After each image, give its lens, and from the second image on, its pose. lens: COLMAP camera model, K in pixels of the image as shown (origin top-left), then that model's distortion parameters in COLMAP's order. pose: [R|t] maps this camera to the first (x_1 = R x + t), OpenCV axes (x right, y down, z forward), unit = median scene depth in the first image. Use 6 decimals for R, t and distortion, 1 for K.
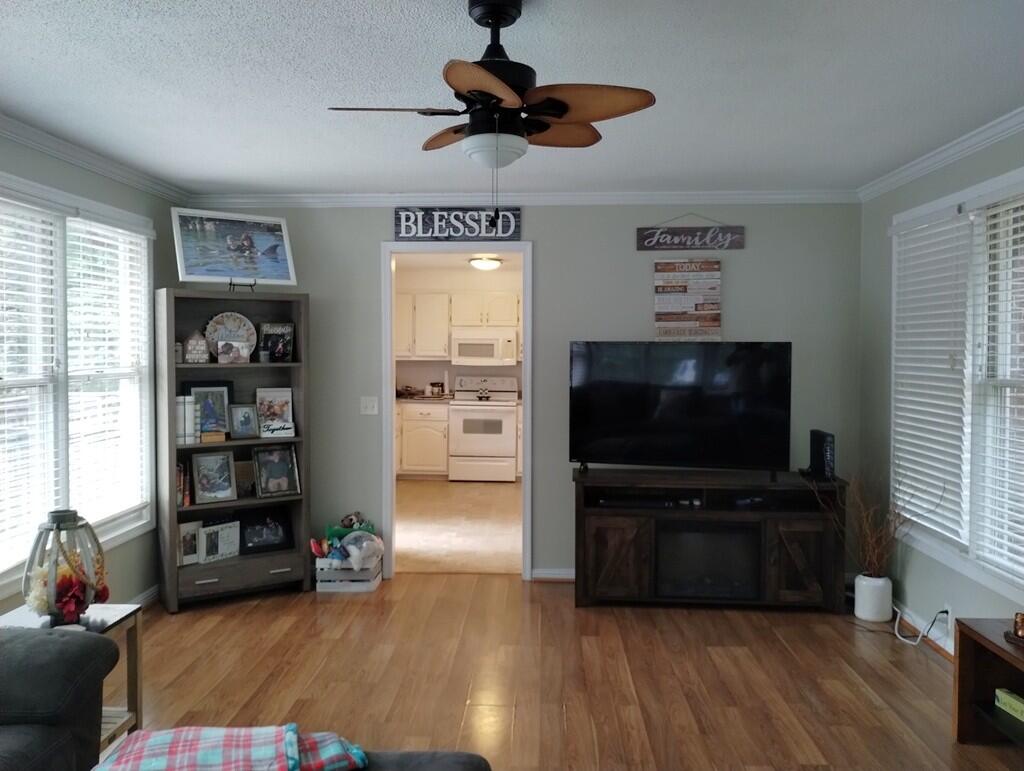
lens RADIAL K [[831.9, 0, 511.5], [0, 831.9, 385.1], [0, 0, 1]] dist [0.043358, -0.009636]
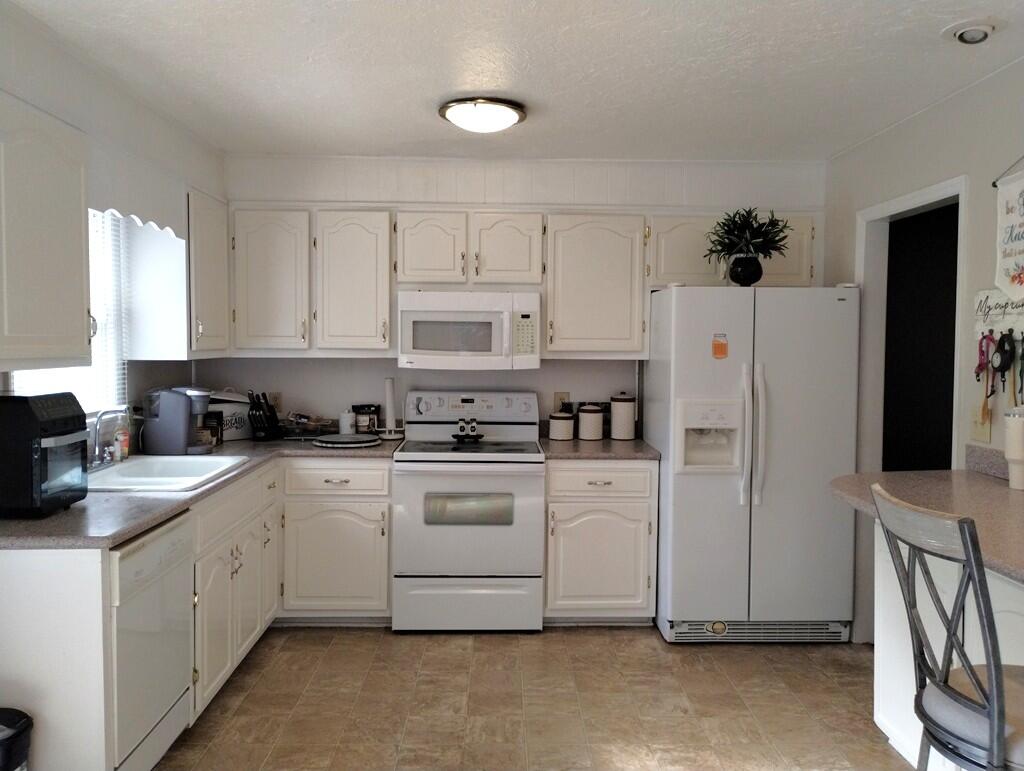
lens RADIAL K [[831.9, 0, 514.4], [0, 831.9, 384.7], [0, 0, 1]] dist [0.043358, -0.009636]
pose [[0.998242, -0.005624, 0.059009, -0.035128], [0.004589, 0.999834, 0.017646, -0.023027], [-0.059098, -0.017344, 0.998101, 0.542340]]
